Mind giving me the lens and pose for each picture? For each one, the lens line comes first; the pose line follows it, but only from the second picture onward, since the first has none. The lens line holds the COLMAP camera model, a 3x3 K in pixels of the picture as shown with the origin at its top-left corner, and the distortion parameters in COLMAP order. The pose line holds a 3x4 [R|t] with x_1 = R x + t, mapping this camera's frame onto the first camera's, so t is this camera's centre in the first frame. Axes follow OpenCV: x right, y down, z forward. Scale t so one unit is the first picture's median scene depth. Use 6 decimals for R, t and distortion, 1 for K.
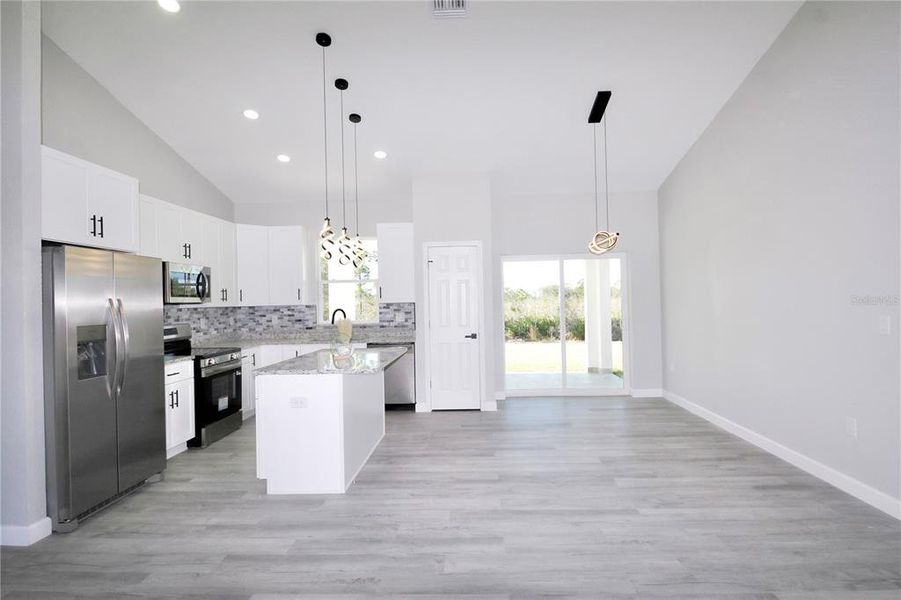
lens RADIAL K [[466.1, 0, 460.9], [0, 466.1, 298.8], [0, 0, 1]] dist [-0.019785, -0.000617]
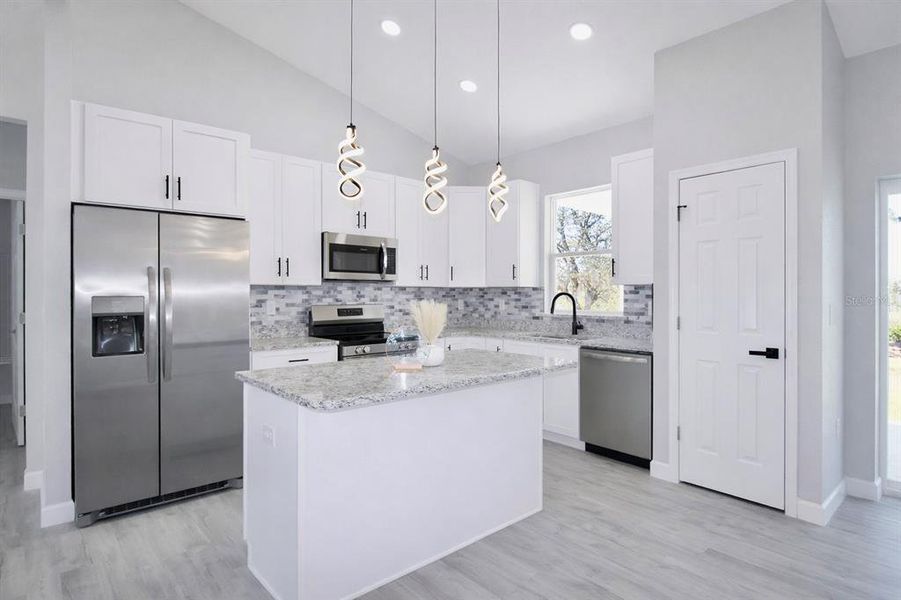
lens RADIAL K [[466.1, 0, 460.9], [0, 466.1, 298.8], [0, 0, 1]] dist [-0.019785, -0.000617]
pose [[0.694363, 0.028121, -0.719075, 0.143593], [-0.012612, 0.999558, 0.026912, 0.015649], [0.719515, -0.009618, 0.694411, 0.444289]]
